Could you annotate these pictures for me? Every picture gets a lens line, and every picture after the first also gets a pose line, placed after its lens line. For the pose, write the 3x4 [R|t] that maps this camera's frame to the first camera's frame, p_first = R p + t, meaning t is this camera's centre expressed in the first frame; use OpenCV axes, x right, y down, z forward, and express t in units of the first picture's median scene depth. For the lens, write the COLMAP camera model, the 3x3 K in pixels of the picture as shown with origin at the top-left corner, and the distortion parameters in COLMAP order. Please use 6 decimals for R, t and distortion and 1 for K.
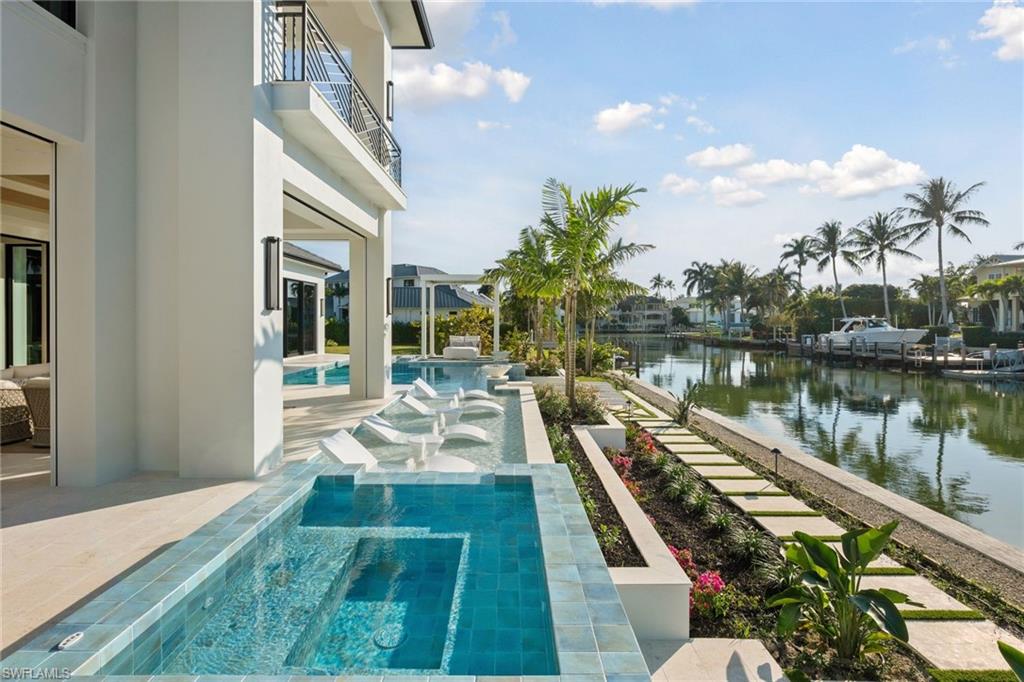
lens RADIAL K [[480.1, 0, 513.5], [0, 480.1, 322.7], [0, 0, 1]] dist [-0.001019, -0.000617]
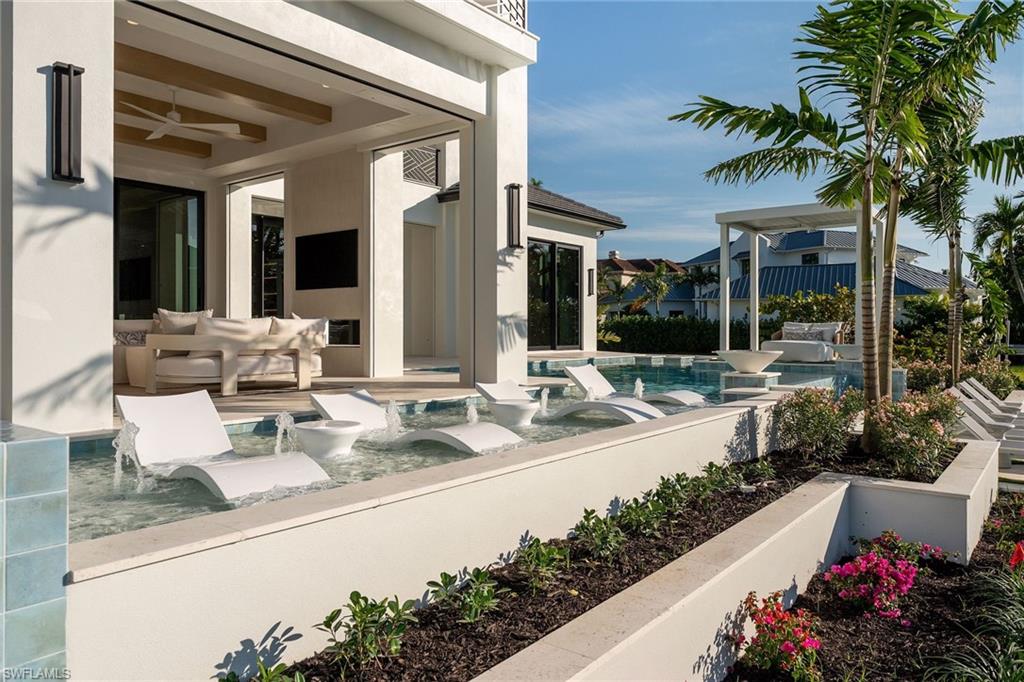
lens RADIAL K [[705.4, 0, 512.0], [0, 705.4, 341.0], [0, 0, 1]] dist [-0.002155, -0.000194]
pose [[0.785902, 0.008341, -0.618295, 0.137068], [-0.002196, 0.999940, 0.010699, 0.043899], [0.618347, -0.007051, 0.785873, 0.168715]]
